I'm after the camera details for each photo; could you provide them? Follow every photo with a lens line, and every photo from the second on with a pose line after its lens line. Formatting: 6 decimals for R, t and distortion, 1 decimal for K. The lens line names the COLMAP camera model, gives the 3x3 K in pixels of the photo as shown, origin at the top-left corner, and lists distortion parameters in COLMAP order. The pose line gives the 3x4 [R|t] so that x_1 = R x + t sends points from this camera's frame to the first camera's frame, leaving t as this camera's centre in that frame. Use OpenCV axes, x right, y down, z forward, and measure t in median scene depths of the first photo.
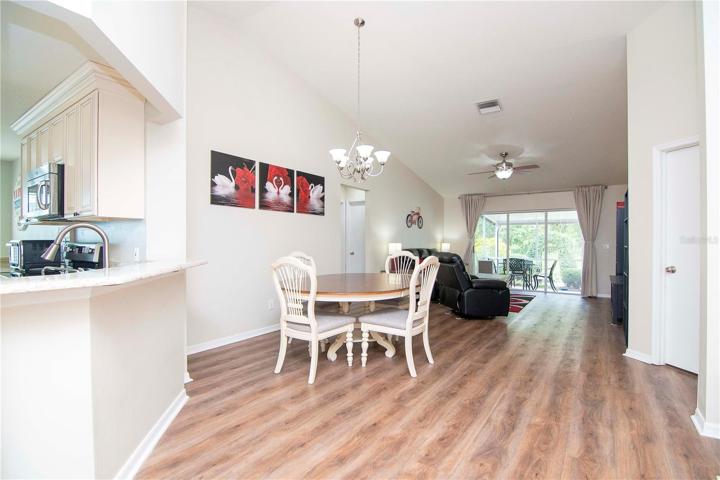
lens RADIAL K [[359.6, 0, 360.3], [0, 359.6, 245.9], [0, 0, 1]] dist [-0.030993, -0.000566]
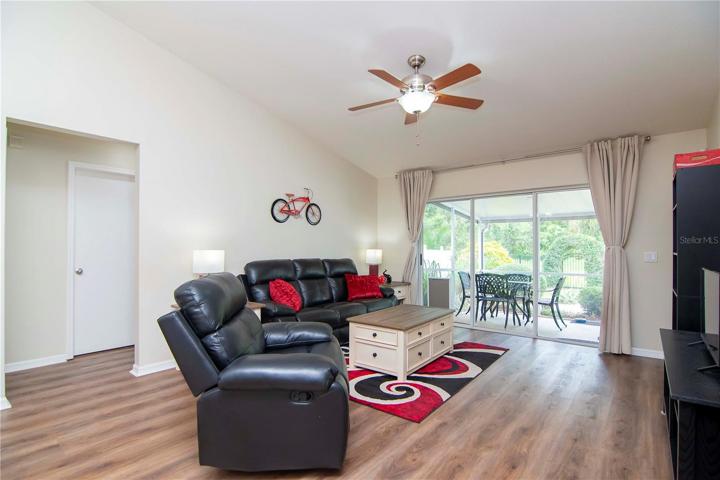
lens RADIAL K [[342.7, 0, 371.2], [0, 342.7, 244.9], [0, 0, 1]] dist [0.001249, 0.000157]
pose [[0.995662, 0.003301, -0.092983, 0.324601], [-0.004831, 0.999857, -0.016232, -0.005230], [0.092916, 0.016611, 0.995535, 0.450497]]
